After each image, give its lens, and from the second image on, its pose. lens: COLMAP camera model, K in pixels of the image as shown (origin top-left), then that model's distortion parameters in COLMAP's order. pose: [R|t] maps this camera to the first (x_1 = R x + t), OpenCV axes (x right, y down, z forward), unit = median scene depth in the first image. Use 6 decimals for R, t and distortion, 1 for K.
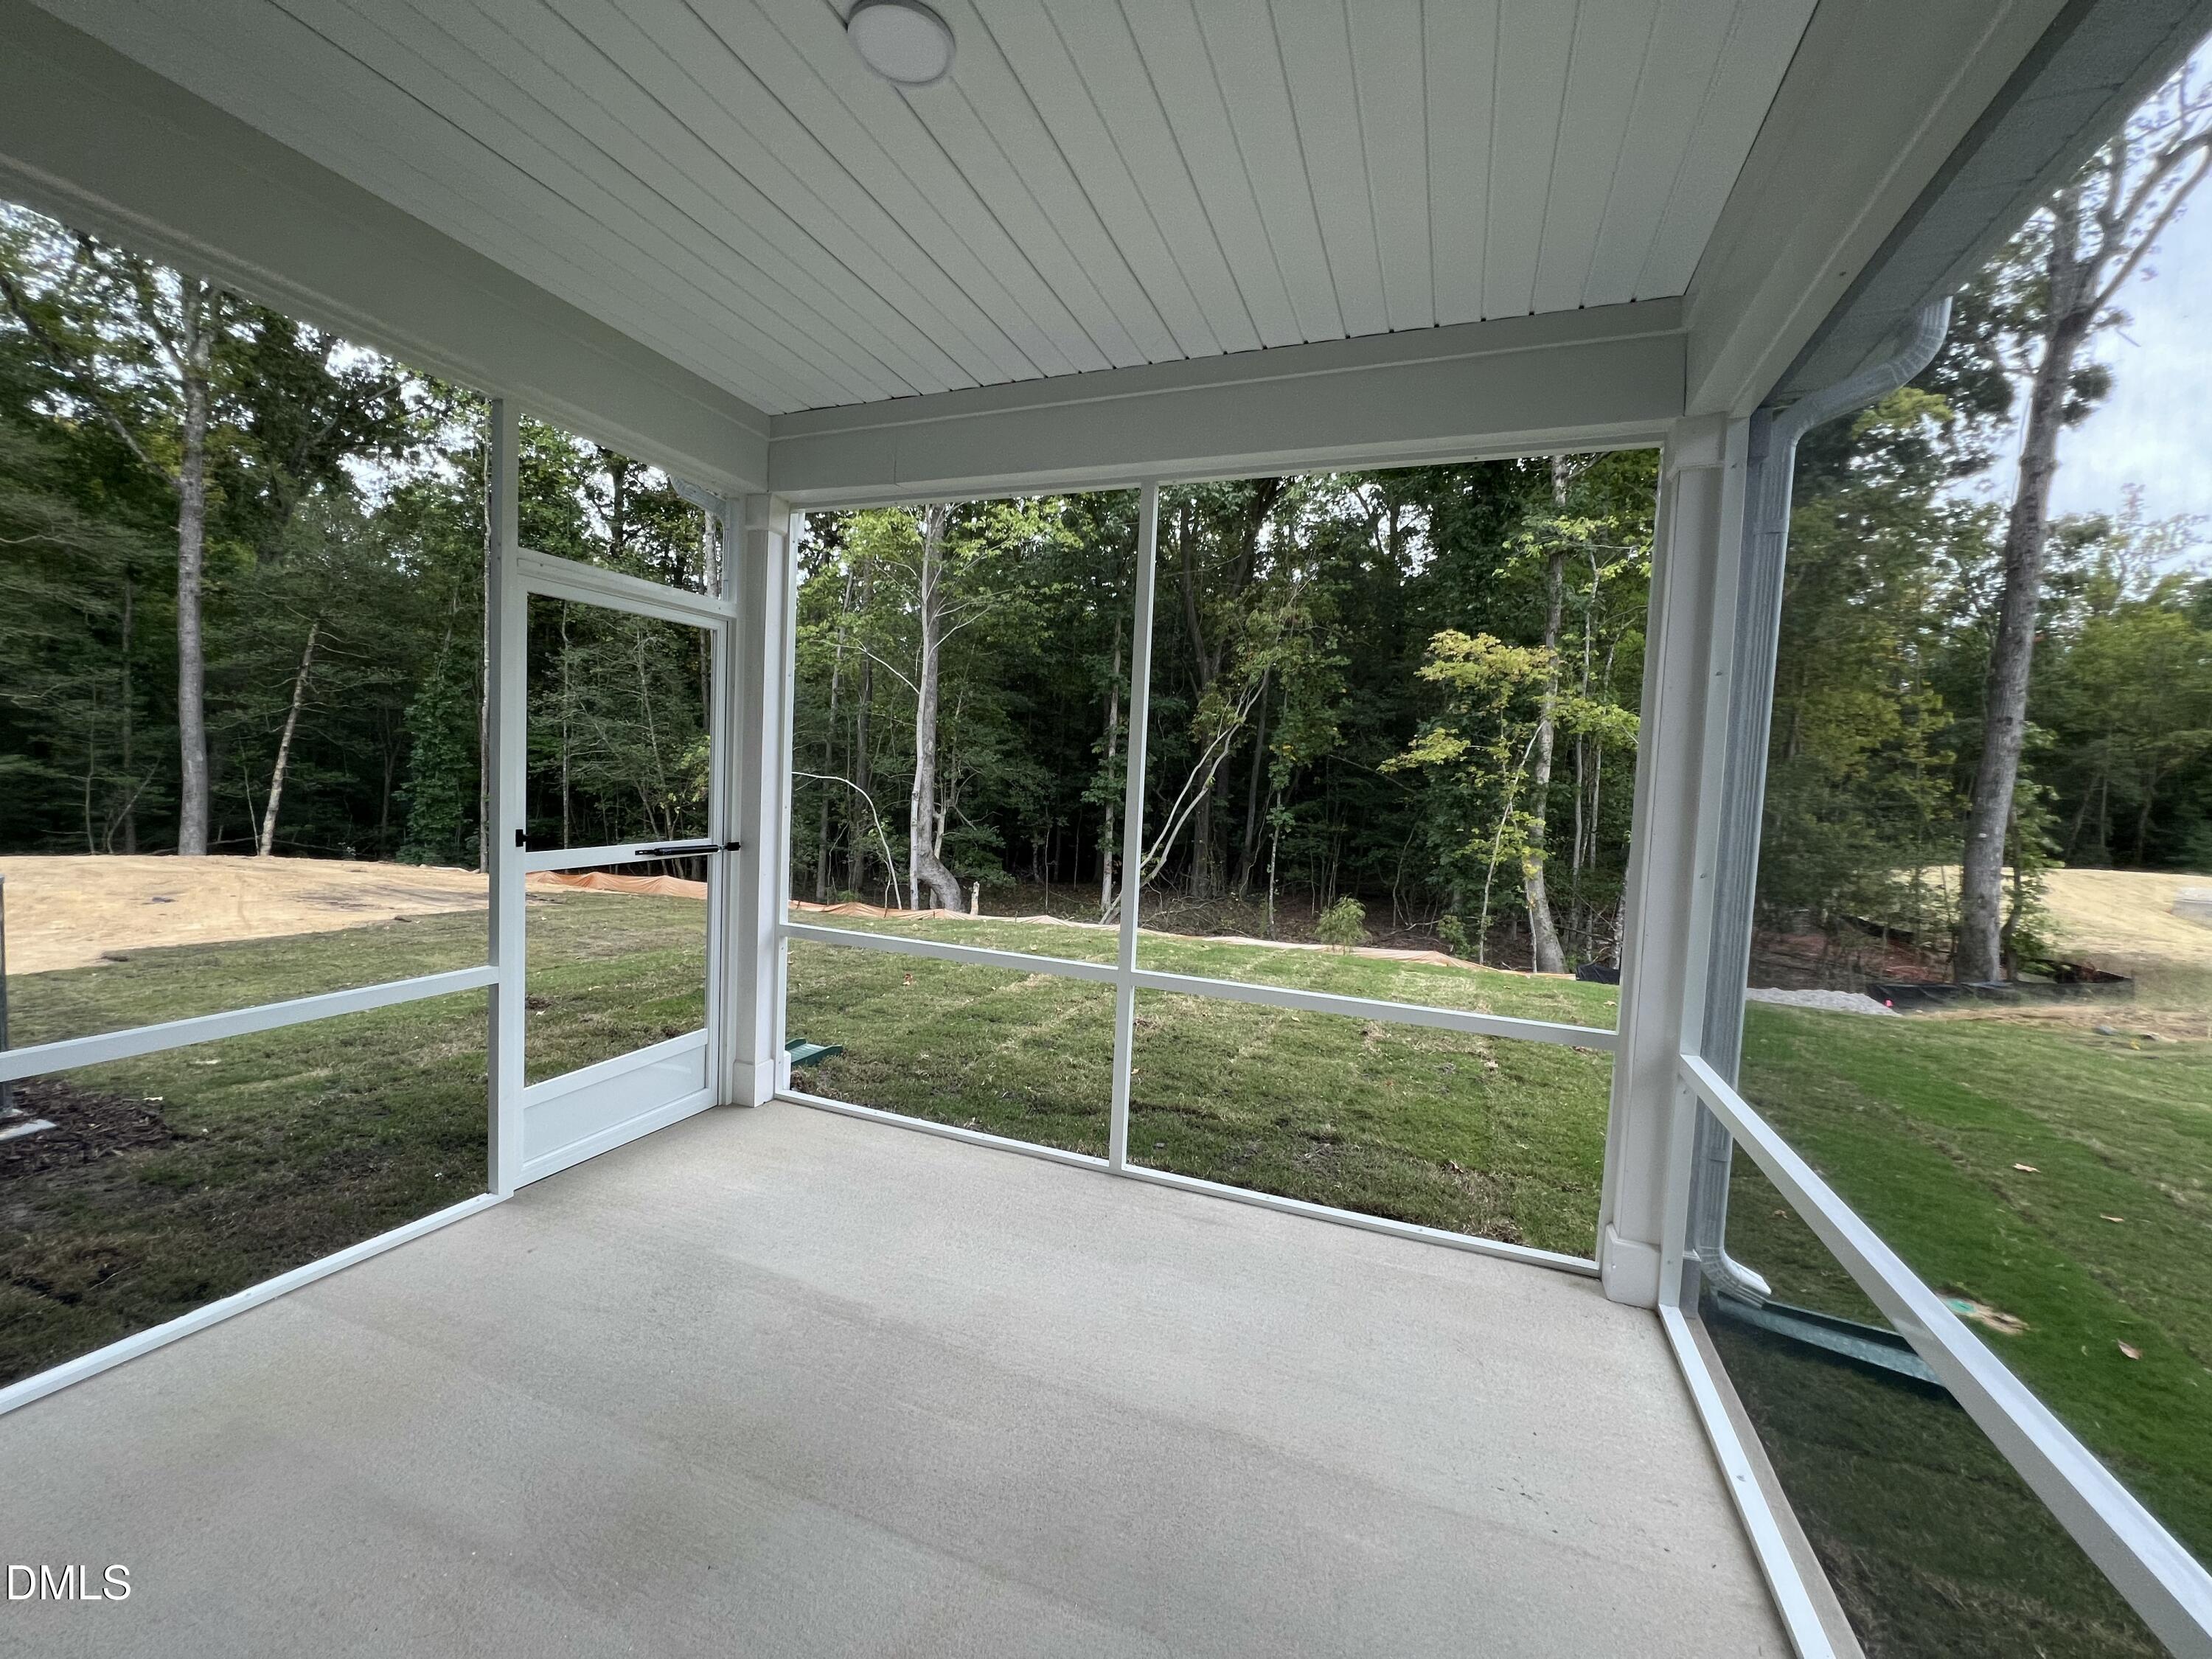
lens RADIAL K [[879.2, 0, 1106.0], [0, 879.2, 829.5], [0, 0, 1]] dist [0.000237, -0.000055]
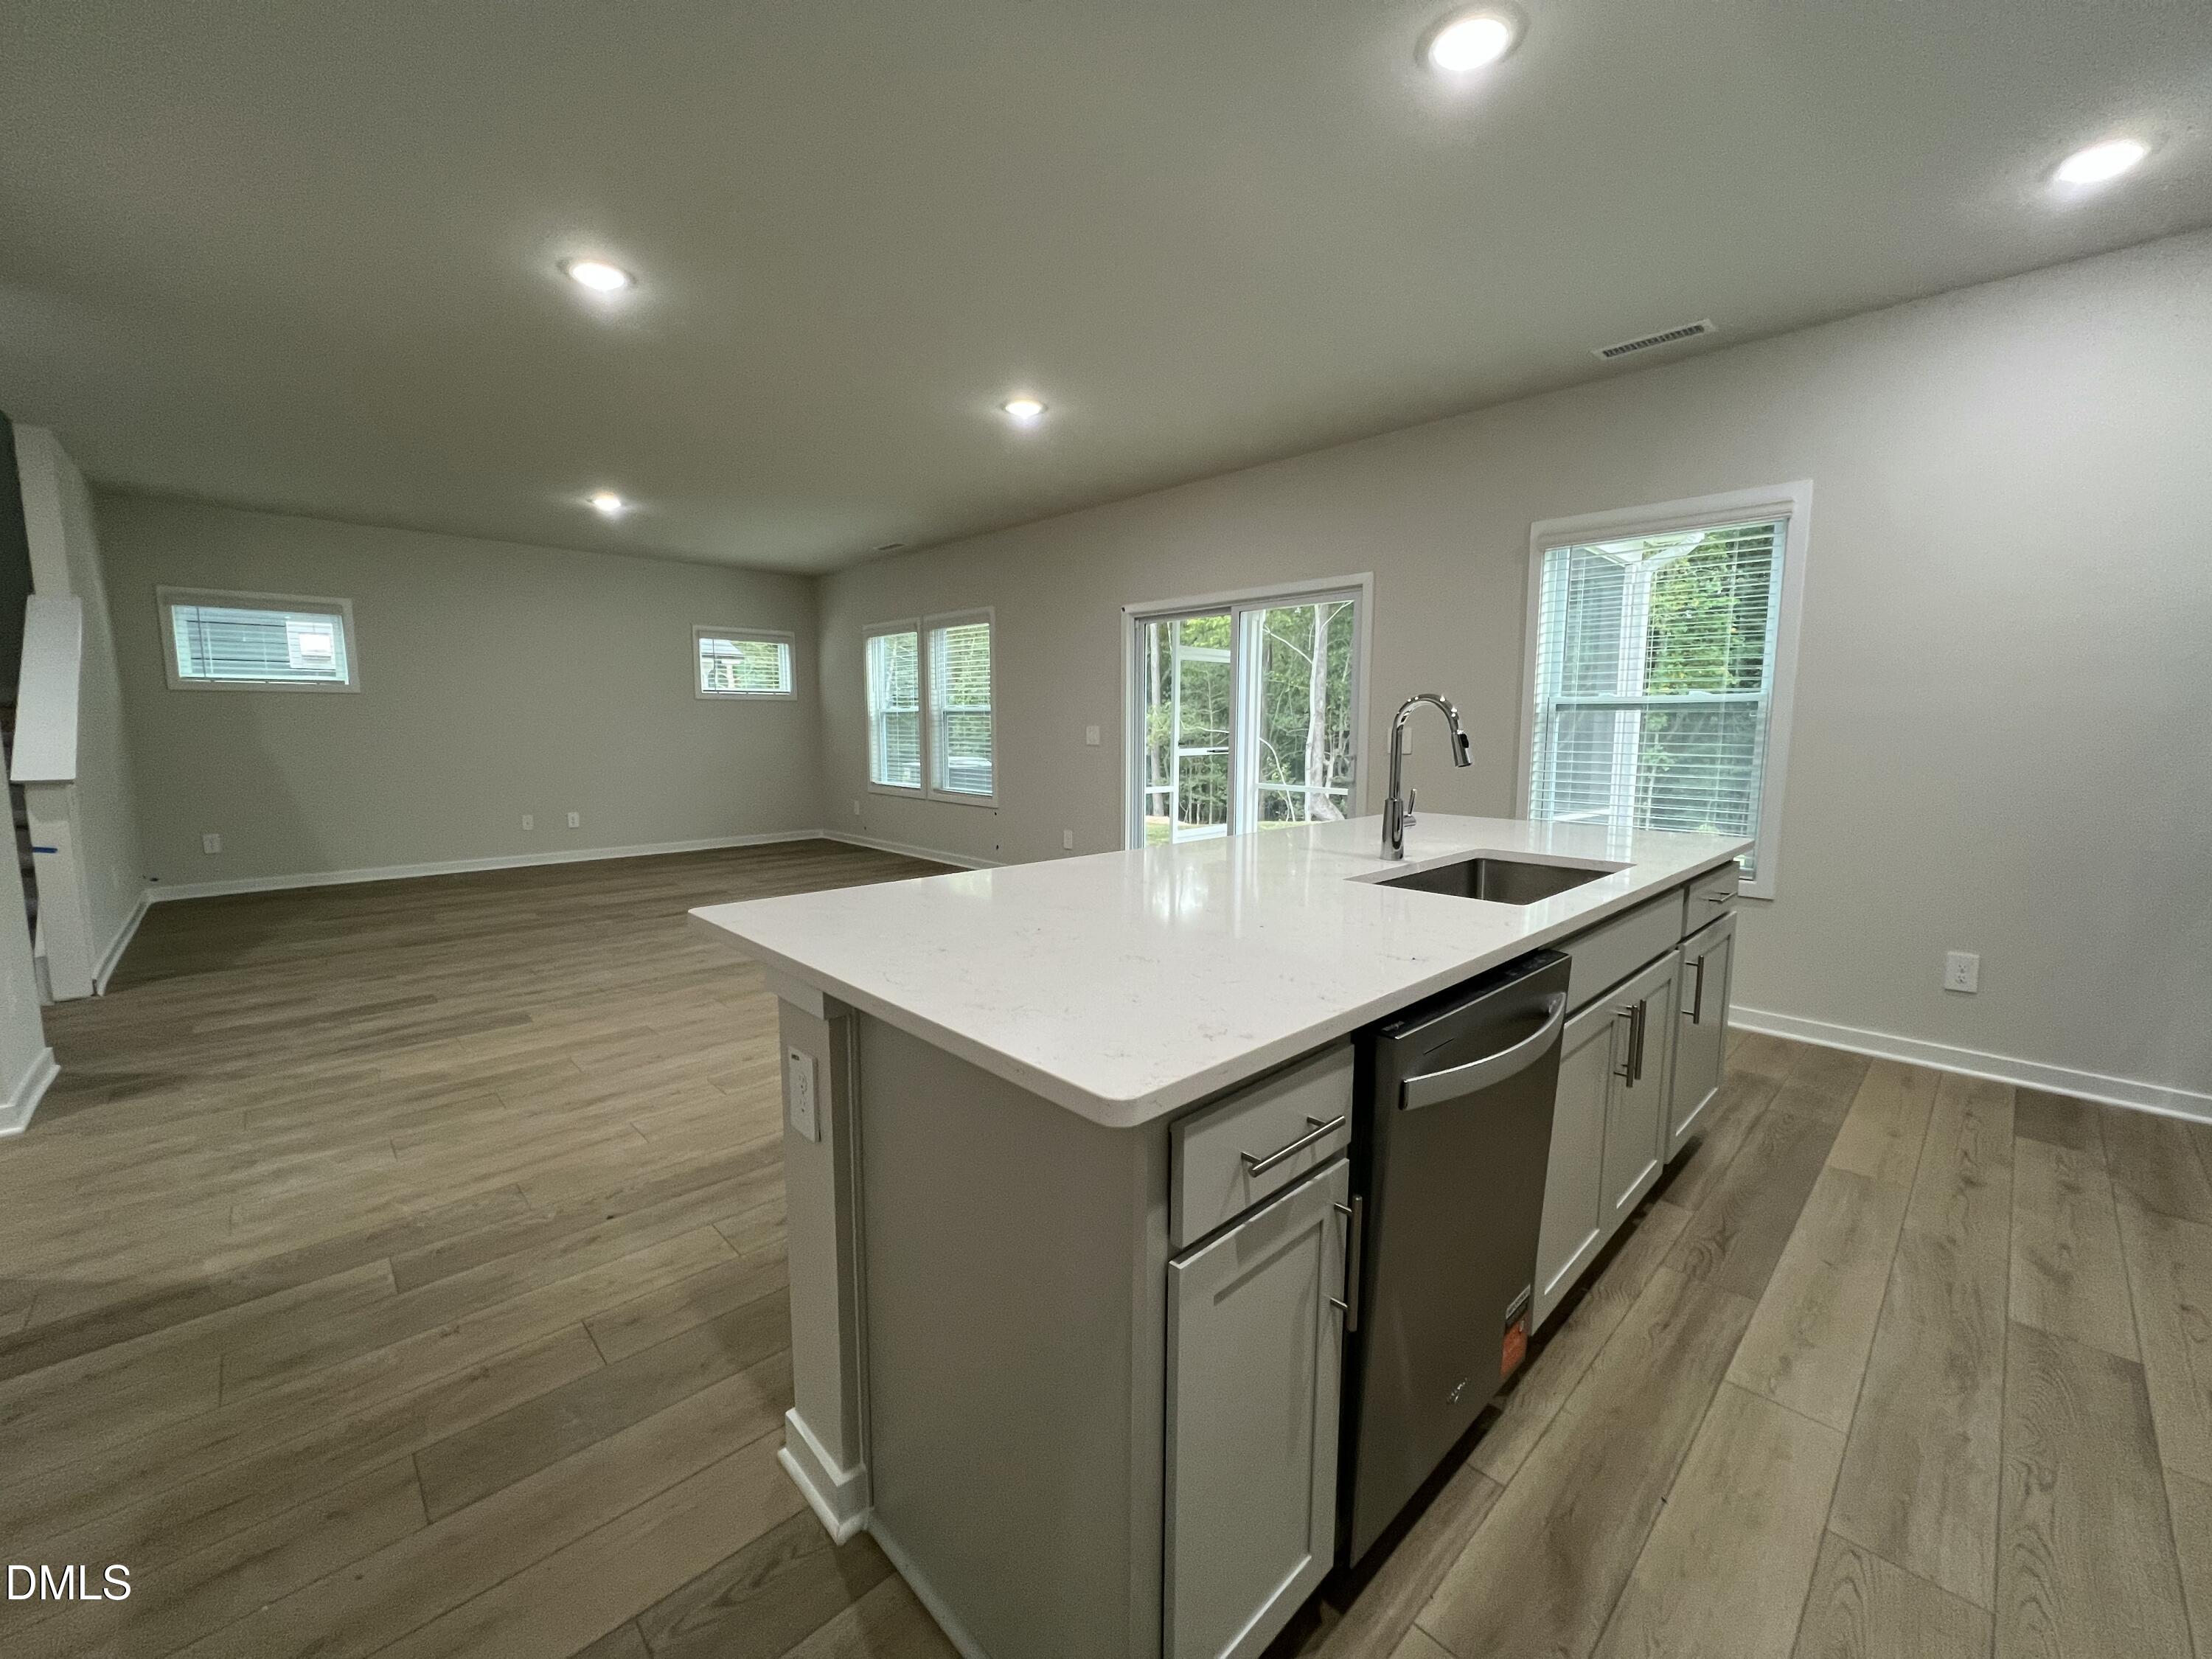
lens RADIAL K [[879.2, 0, 1106.0], [0, 879.2, 829.5], [0, 0, 1]] dist [0.000237, -0.000055]
pose [[0.905447, 0.009359, -0.424356, 0.049046], [0.010578, 0.998949, 0.044601, 0.020247], [0.424328, -0.044873, 0.904396, -0.238398]]
